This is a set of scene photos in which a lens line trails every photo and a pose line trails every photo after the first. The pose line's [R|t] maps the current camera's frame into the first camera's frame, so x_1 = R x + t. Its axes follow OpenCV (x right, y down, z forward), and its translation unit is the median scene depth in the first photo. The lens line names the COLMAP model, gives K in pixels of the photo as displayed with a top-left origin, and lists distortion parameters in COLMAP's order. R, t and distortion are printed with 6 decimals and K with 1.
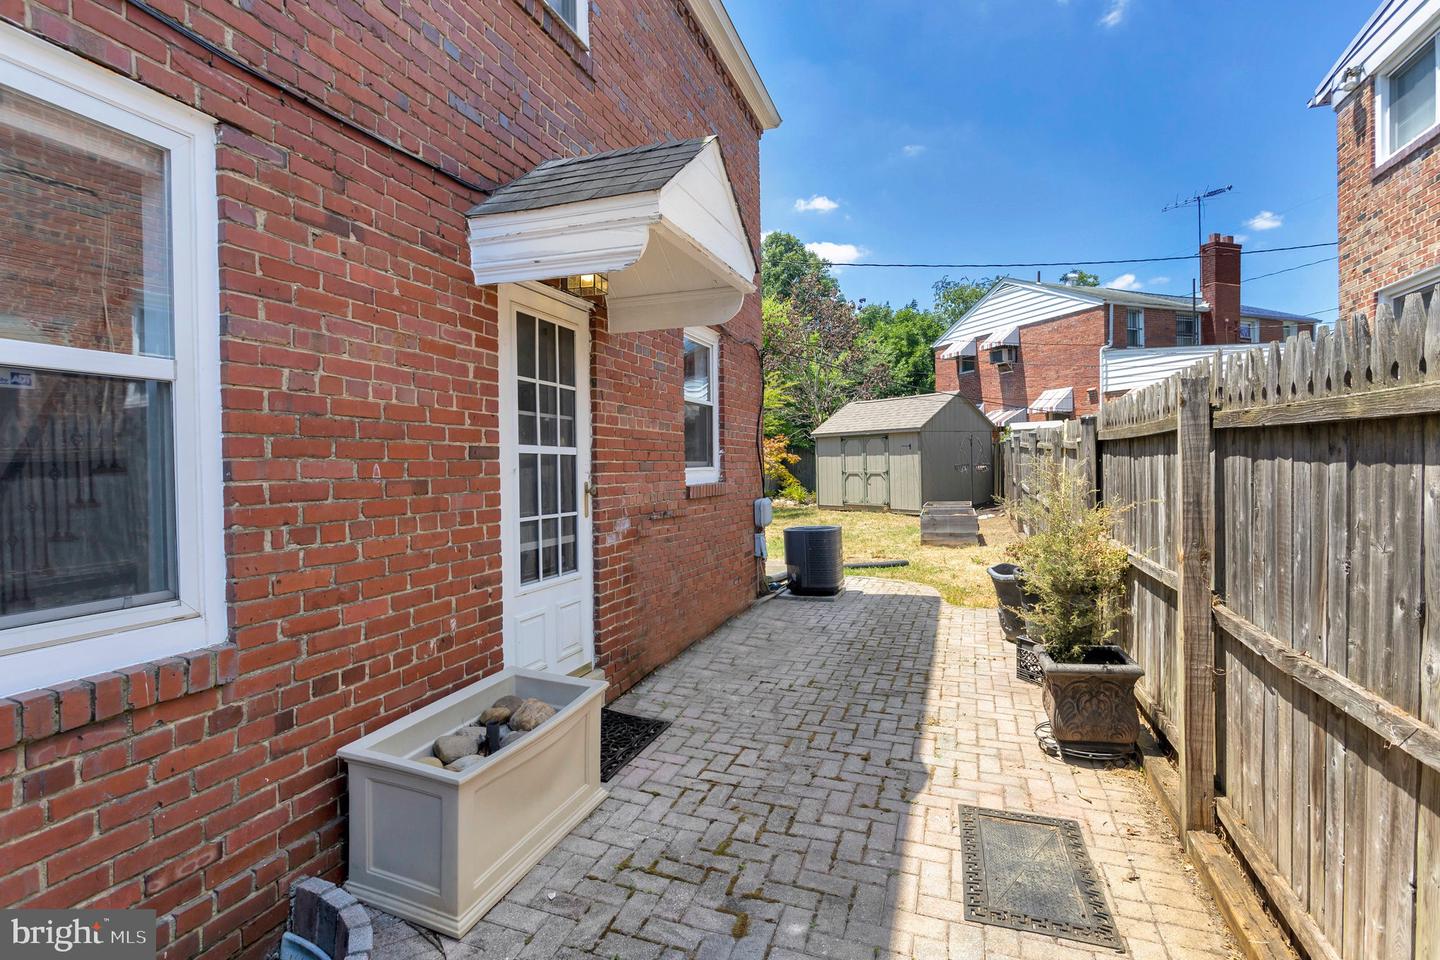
lens RADIAL K [[694.5, 0, 715.8], [0, 694.5, 467.7], [0, 0, 1]] dist [0.000536, -0.000110]
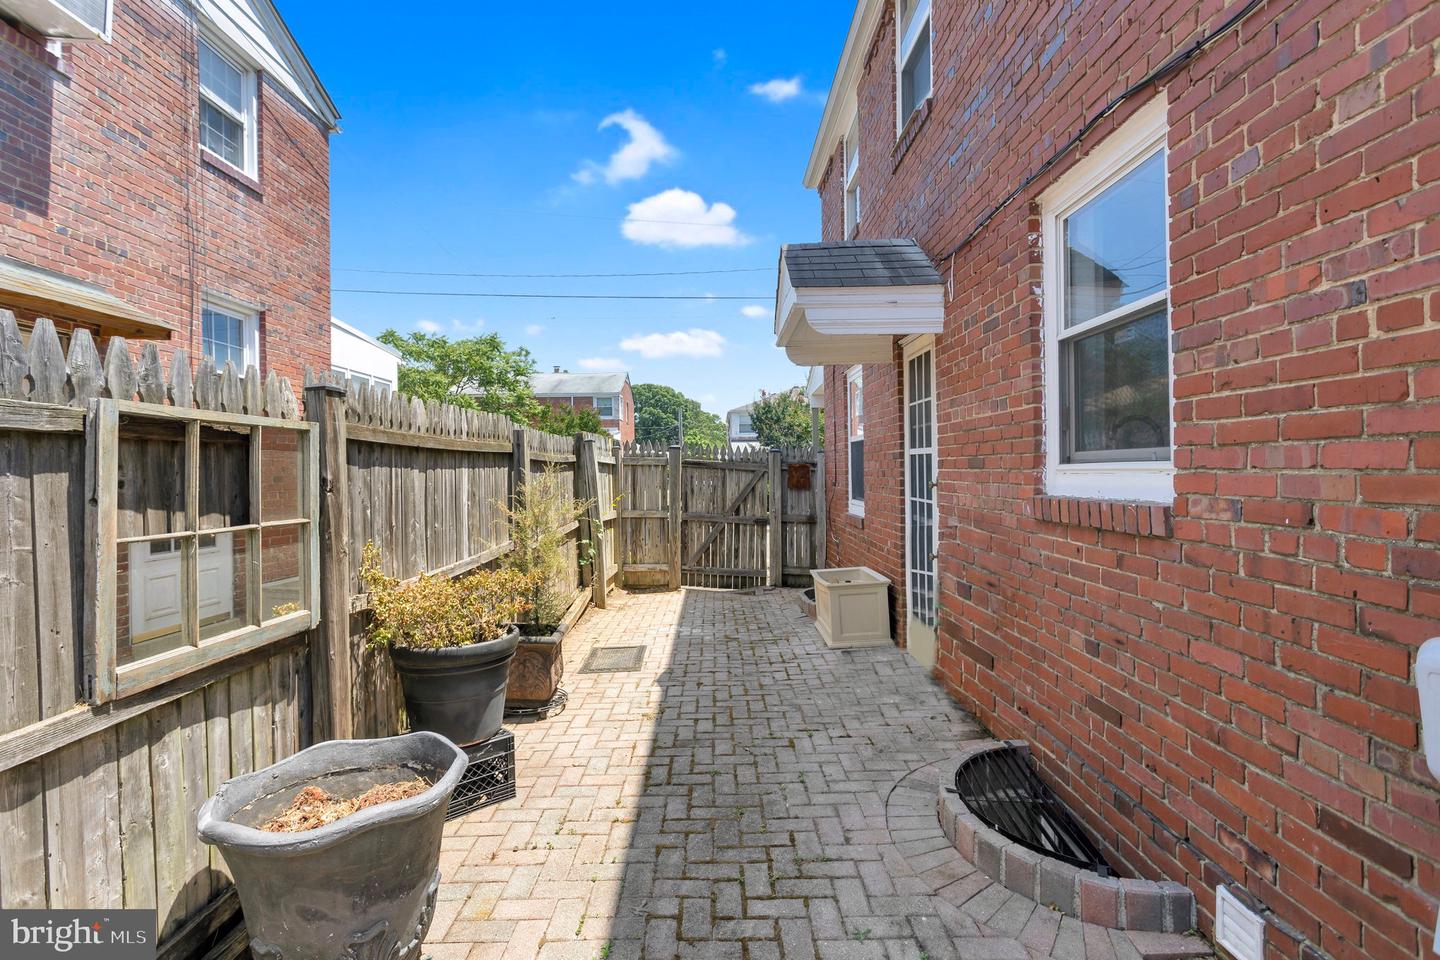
lens RADIAL K [[694.5, 0, 715.8], [0, 694.5, 467.7], [0, 0, 1]] dist [0.000536, -0.000110]
pose [[-0.939240, 0.031742, -0.341790, 0.554530], [0.032145, 0.999473, 0.004489, -0.010352], [0.341752, -0.006771, -0.939766, 1.991811]]
